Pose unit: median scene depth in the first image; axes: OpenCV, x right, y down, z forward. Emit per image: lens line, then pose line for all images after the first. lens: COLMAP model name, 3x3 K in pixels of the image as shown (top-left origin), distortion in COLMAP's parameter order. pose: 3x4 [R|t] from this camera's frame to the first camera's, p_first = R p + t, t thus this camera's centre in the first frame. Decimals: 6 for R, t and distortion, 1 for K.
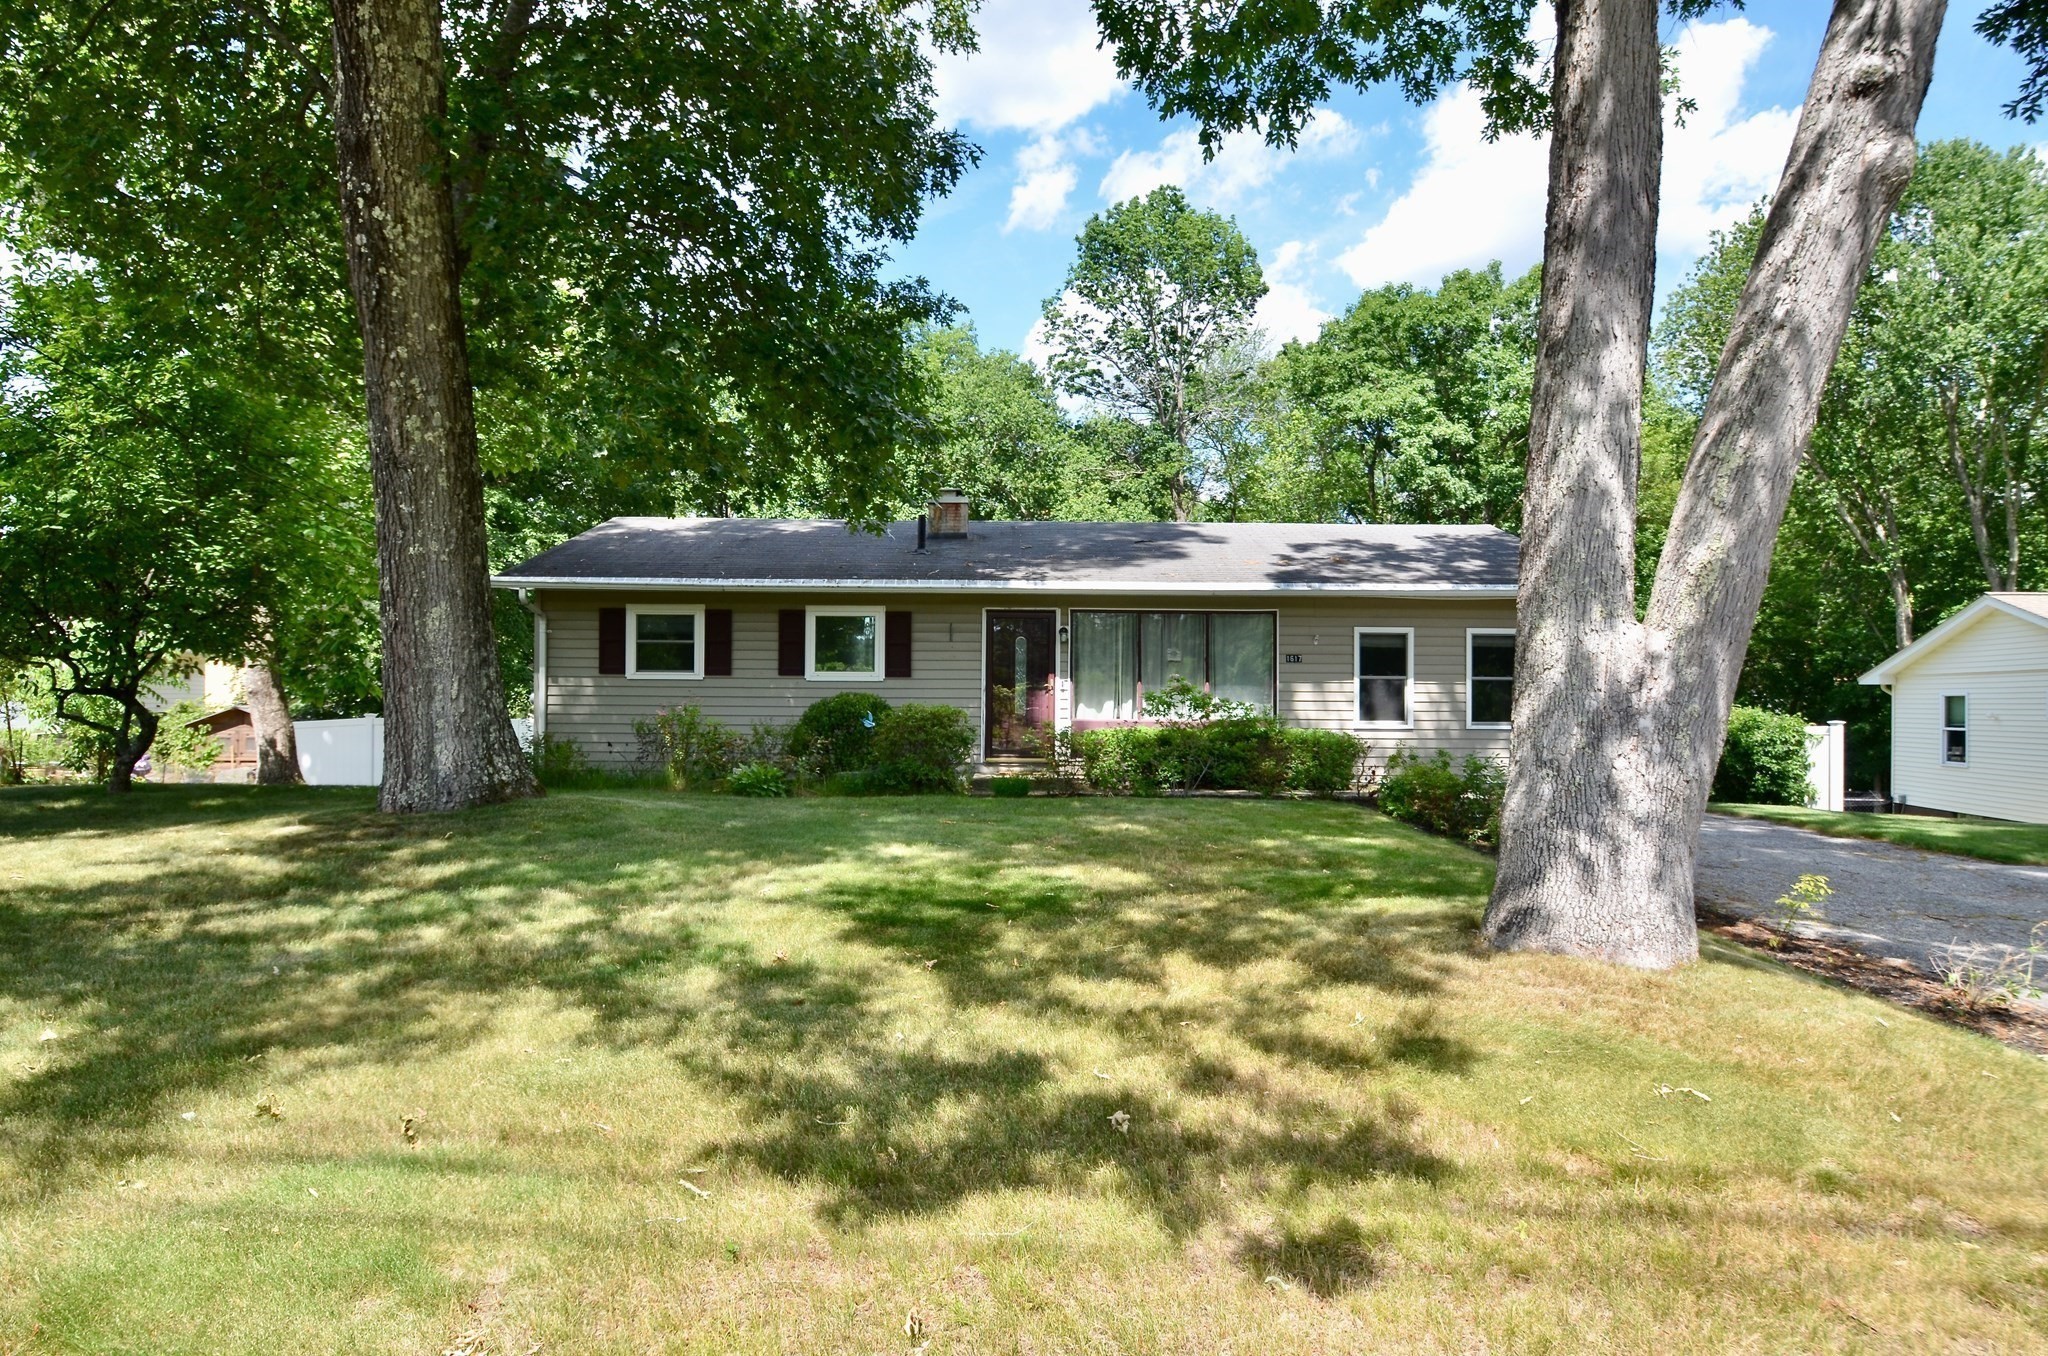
lens RADIAL K [[1132.4, 0, 1026.1], [0, 1132.4, 683.8], [0, 0, 1]] dist [-0.017170, -0.007740]
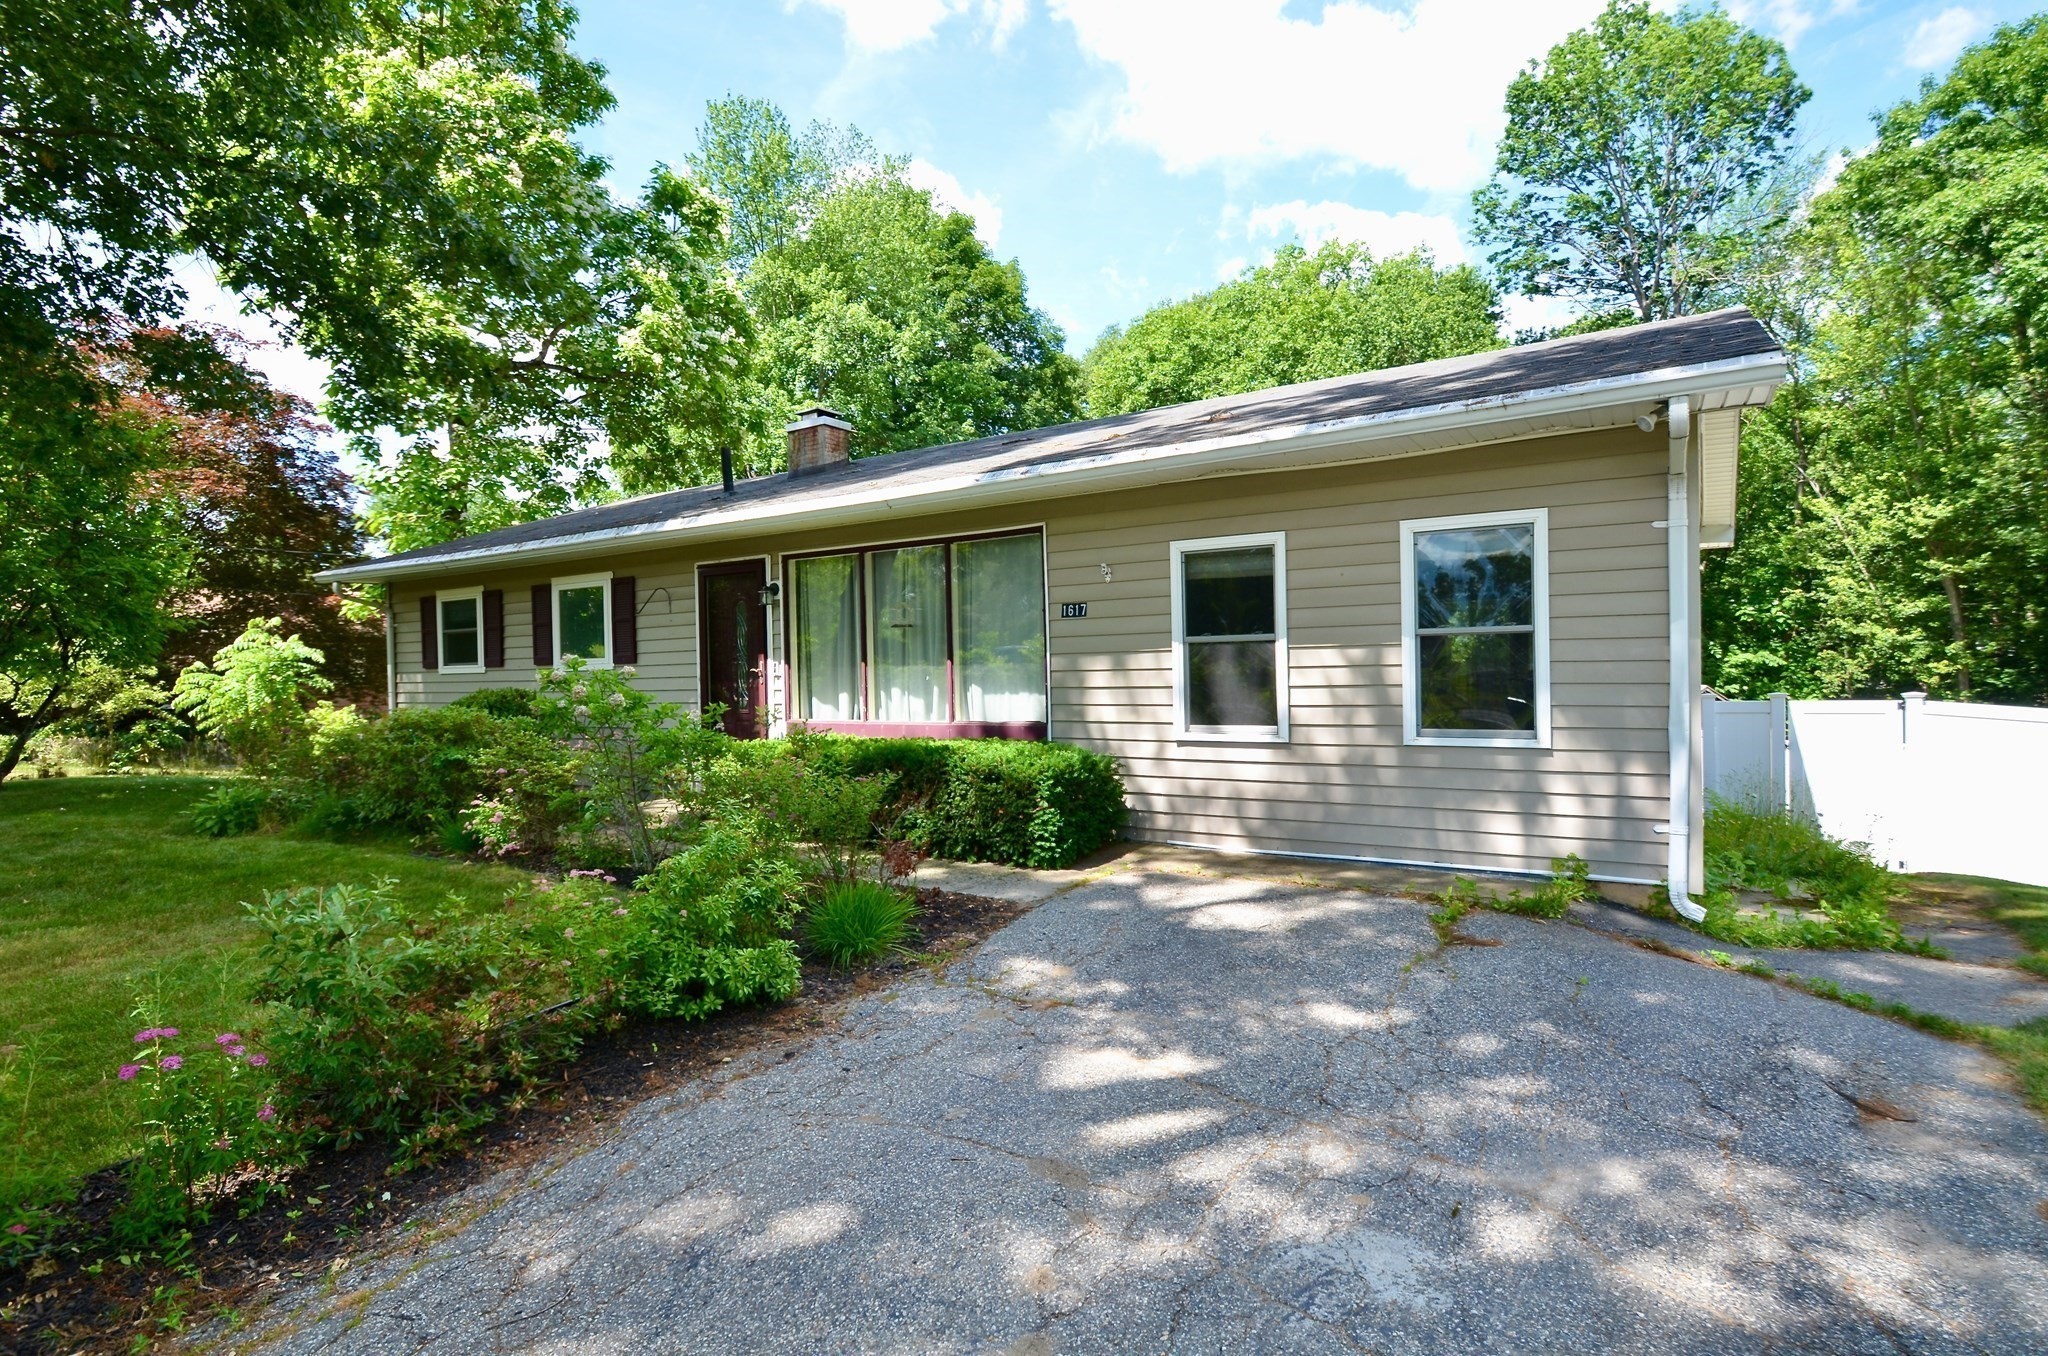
lens RADIAL K [[1017.3, 0, 1041.8], [0, 1017.3, 682.5], [0, 0, 1]] dist [-0.009709, -0.000481]
pose [[0.836352, -0.016529, -0.547944, 0.490177], [0.032911, 0.999256, 0.020091, 0.001890], [0.547204, -0.034836, 0.836274, 0.581552]]
